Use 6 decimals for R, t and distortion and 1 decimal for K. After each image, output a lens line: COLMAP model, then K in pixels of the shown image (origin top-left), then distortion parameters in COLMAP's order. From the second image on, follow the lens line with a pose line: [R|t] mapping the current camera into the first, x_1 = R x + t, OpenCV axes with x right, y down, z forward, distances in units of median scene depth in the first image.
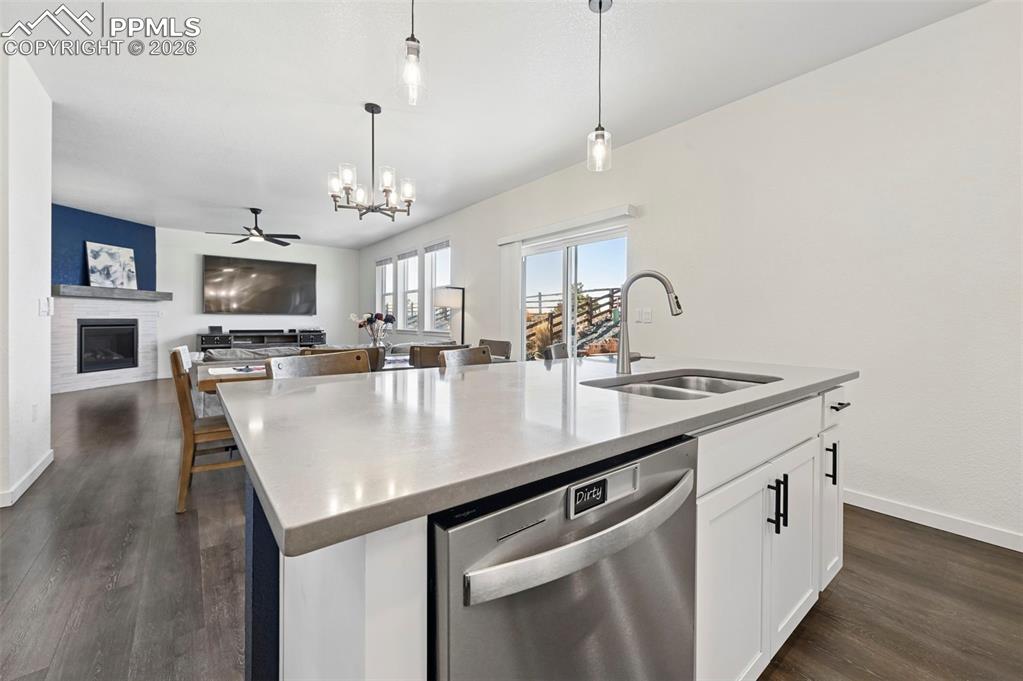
lens RADIAL K [[412.6, 0, 533.0], [0, 412.6, 319.6], [0, 0, 1]] dist [0.000500, 0.000036]
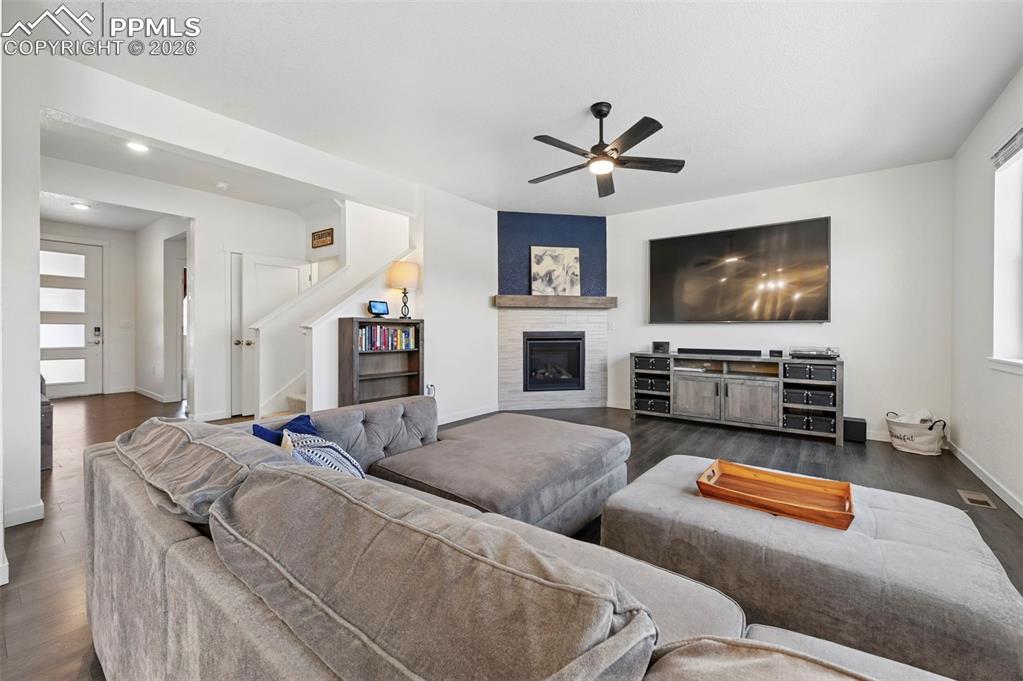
lens RADIAL K [[407.1, 0, 530.8], [0, 407.1, 331.0], [0, 0, 1]] dist [0.001125, 0.000023]
pose [[0.247381, -0.005767, -0.968901, -0.198651], [0.001999, 0.999983, -0.005442, 0.001243], [0.968916, -0.000591, 0.247389, 0.706597]]
